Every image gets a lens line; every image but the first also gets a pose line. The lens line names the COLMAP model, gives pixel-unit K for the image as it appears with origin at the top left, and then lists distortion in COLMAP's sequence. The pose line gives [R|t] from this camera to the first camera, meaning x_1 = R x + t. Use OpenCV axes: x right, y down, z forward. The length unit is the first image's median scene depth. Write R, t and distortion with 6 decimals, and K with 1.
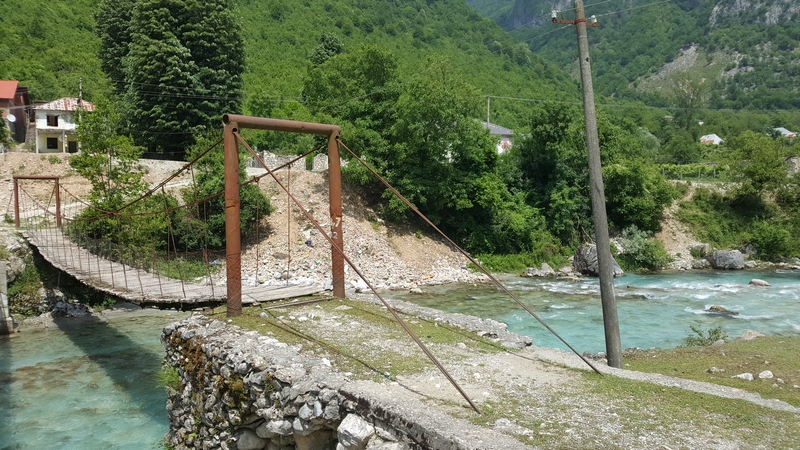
lens RADIAL K [[609.5, 0, 401.0], [0, 609.5, 244.0], [0, 0, 1]] dist [-0.012500, -0.040860]
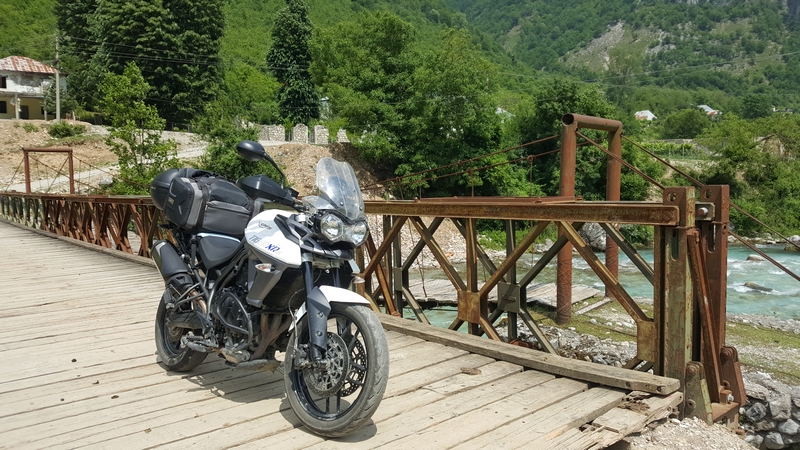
lens RADIAL K [[609.5, 0, 380.6], [0, 609.5, 249.4], [0, 0, 1]] dist [-0.012500, -0.040860]
pose [[0.991338, -0.006643, 0.131165, -0.153269], [-0.001500, 0.998082, 0.061888, -0.012172], [-0.131324, -0.061549, 0.989427, 0.021061]]
